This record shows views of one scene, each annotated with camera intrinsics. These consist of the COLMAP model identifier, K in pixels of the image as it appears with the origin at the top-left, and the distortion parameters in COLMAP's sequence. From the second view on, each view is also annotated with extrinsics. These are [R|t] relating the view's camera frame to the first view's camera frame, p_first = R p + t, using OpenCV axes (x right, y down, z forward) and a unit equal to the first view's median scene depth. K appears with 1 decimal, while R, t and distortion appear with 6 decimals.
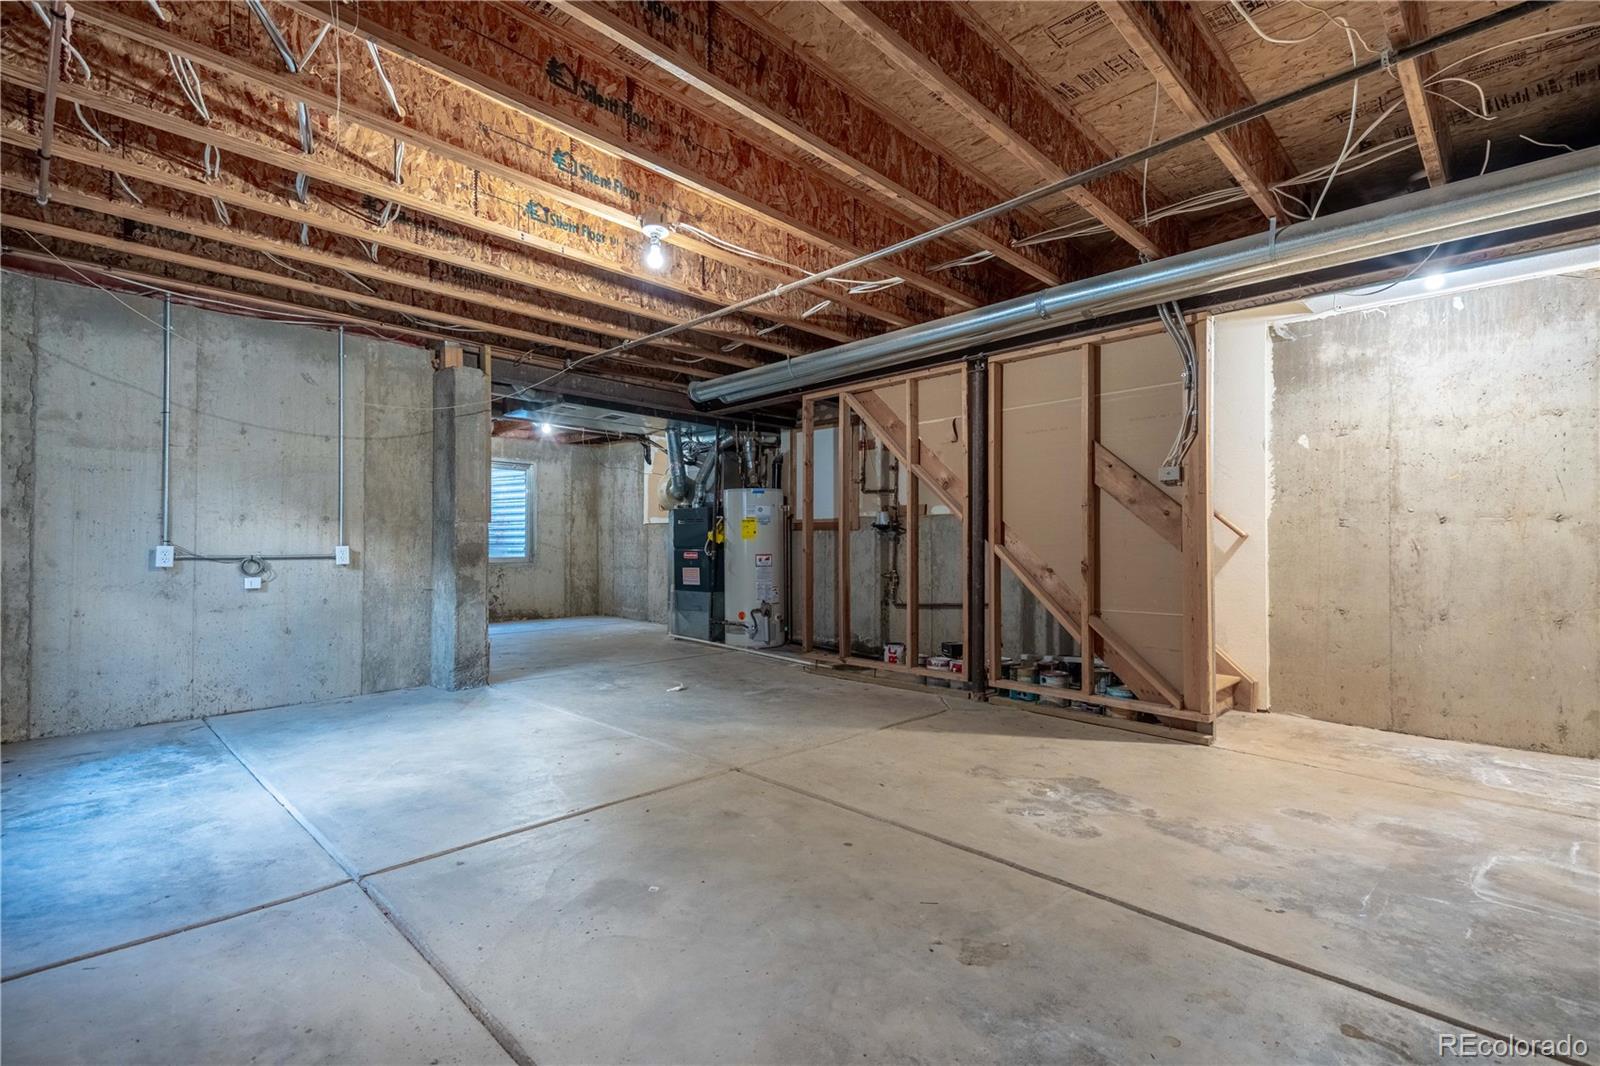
lens RADIAL K [[724.3, 0, 803.2], [0, 724.3, 533.5], [0, 0, 1]] dist [0.036927, 0.000031]
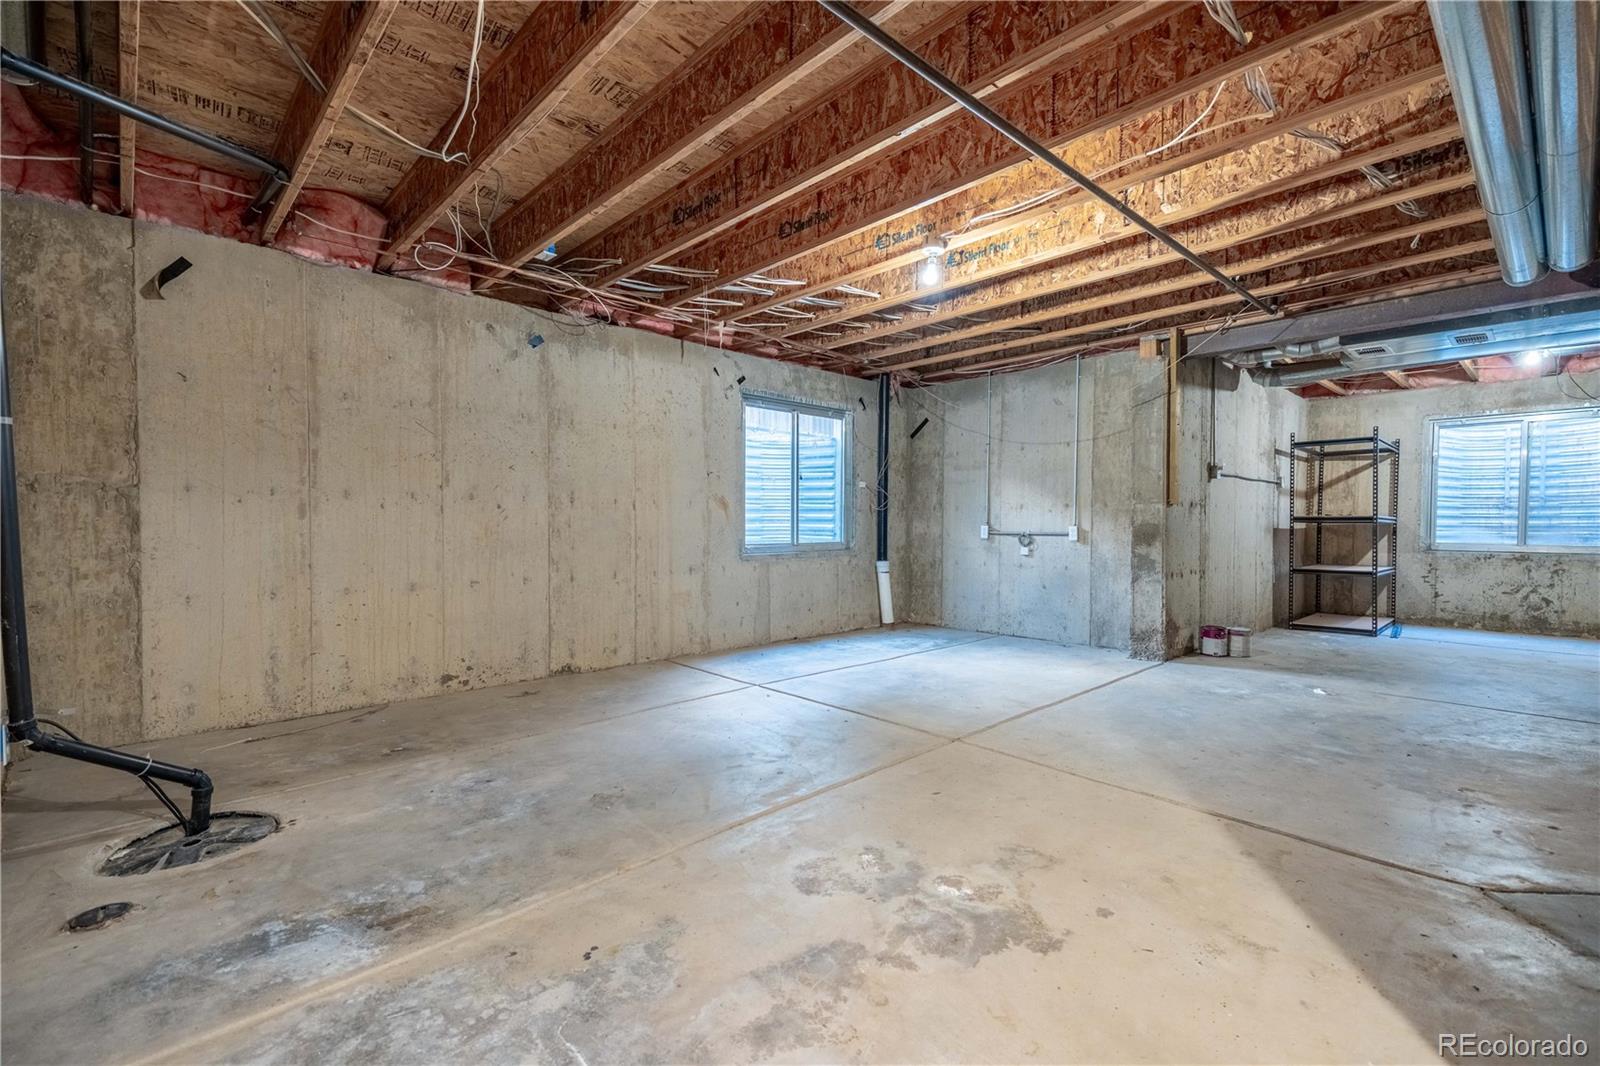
lens RADIAL K [[724.3, 0, 803.2], [0, 724.3, 533.5], [0, 0, 1]] dist [0.036927, 0.000031]
pose [[-0.054653, 0.010129, -0.998454, 0.640606], [0.010891, 0.999895, 0.009548, 0.011914], [0.998446, -0.010352, -0.054758, 0.569628]]
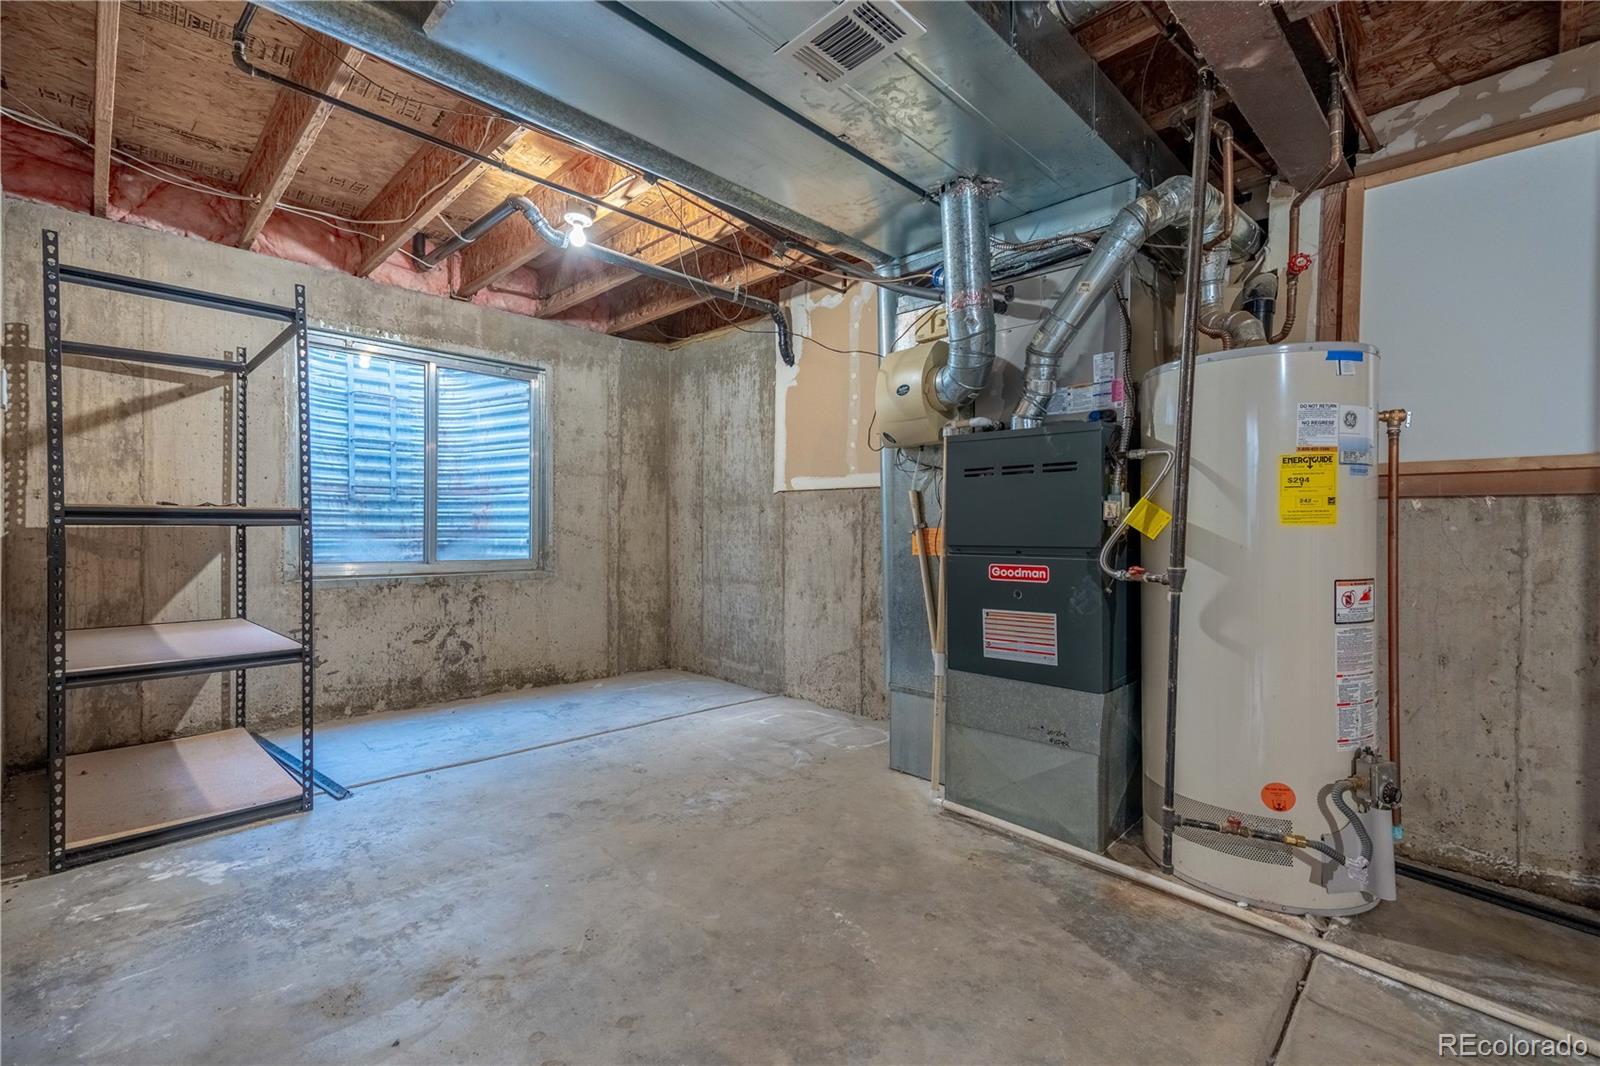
lens RADIAL K [[699.8, 0, 797.3], [0, 699.8, 535.2], [0, 0, 1]] dist [0.046093, -0.014489]
pose [[0.999925, 0.006056, -0.010692, -0.371393], [-0.005804, 0.999708, 0.023456, 0.008362], [0.010831, -0.023393, 0.999668, 0.998995]]
